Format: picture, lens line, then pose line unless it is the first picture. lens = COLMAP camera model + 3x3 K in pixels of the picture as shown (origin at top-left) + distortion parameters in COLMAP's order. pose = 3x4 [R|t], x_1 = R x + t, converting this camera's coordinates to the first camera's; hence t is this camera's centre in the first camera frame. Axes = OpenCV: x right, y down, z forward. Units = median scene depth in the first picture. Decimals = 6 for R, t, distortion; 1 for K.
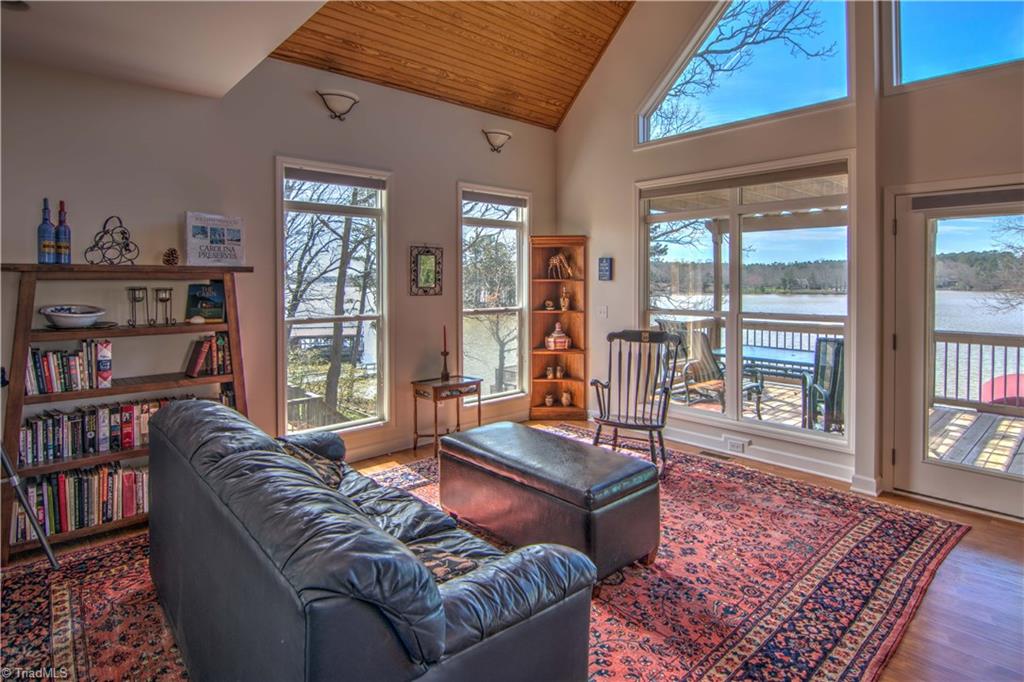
lens RADIAL K [[539.9, 0, 518.7], [0, 539.9, 283.5], [0, 0, 1]] dist [-0.002198, -0.007565]
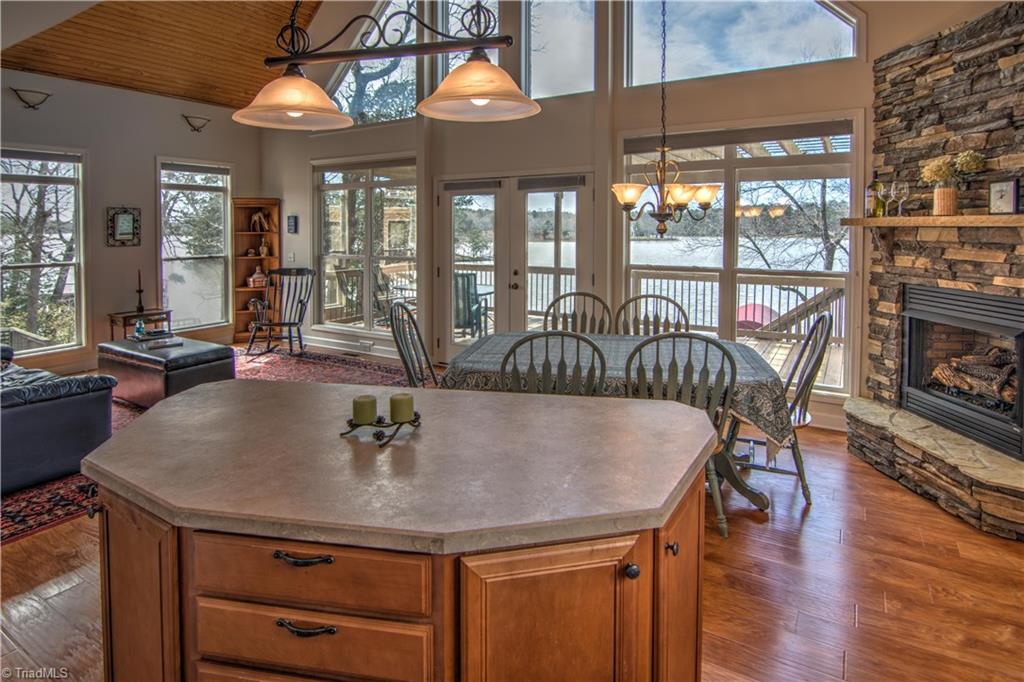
lens RADIAL K [[539.9, 0, 516.7], [0, 539.9, 240.2], [0, 0, 1]] dist [-0.002198, -0.007565]
pose [[0.962235, -0.007052, 0.272130, 0.365473], [0.002544, 0.999854, 0.016913, -0.010314], [-0.272210, -0.015582, 0.962112, -0.458358]]
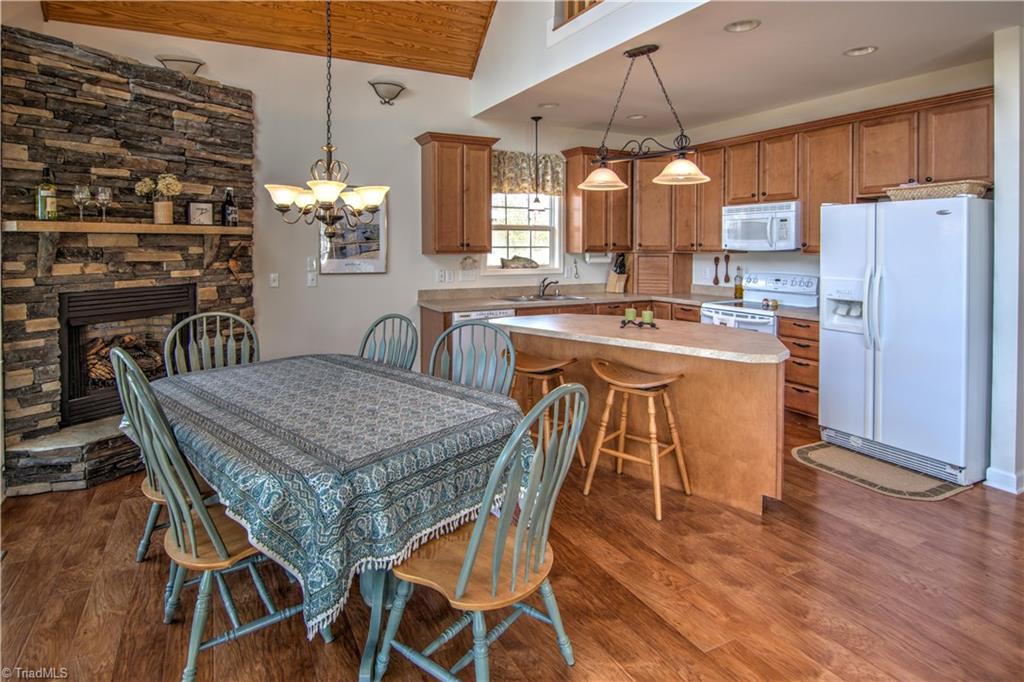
lens RADIAL K [[559.6, 0, 497.0], [0, 559.6, 246.2], [0, 0, 1]] dist [-0.008184, -0.001025]
pose [[-0.953528, 0.000613, 0.301304, 0.333628], [0.004913, 0.999897, 0.013512, -0.004580], [-0.301265, 0.014364, -0.953432, 0.605203]]
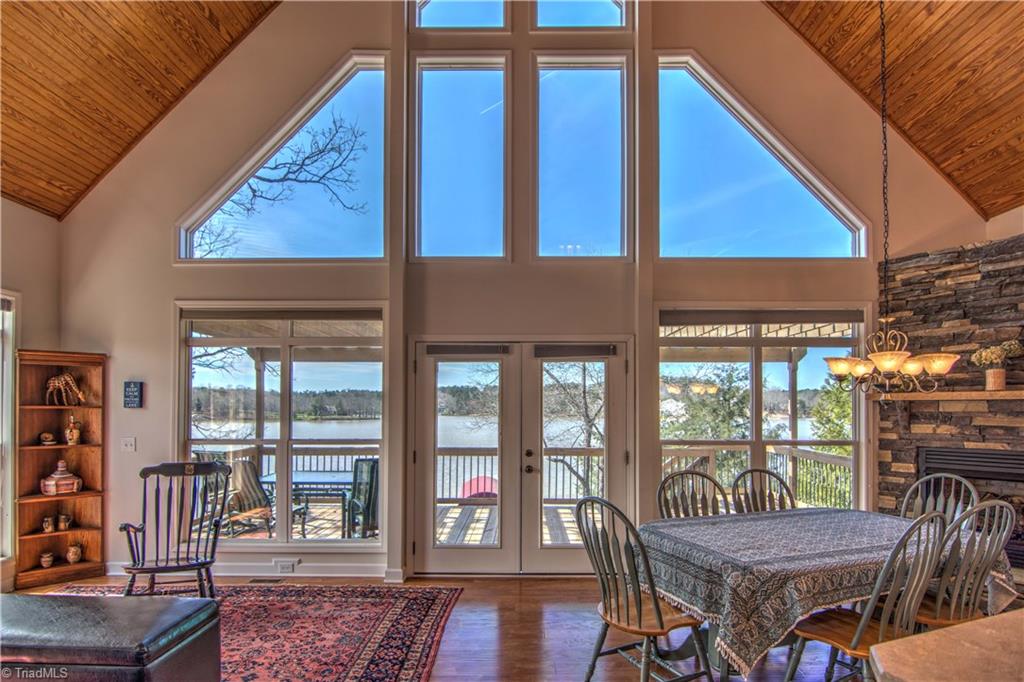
lens RADIAL K [[539.9, 0, 506.9], [0, 539.9, 404.0], [0, 0, 1]] dist [-0.002198, -0.007565]
pose [[0.697302, 0.005956, 0.716753, -0.044107], [0.002502, 0.999939, -0.010743, -0.001118], [-0.716773, 0.009284, 0.697244, -0.029779]]
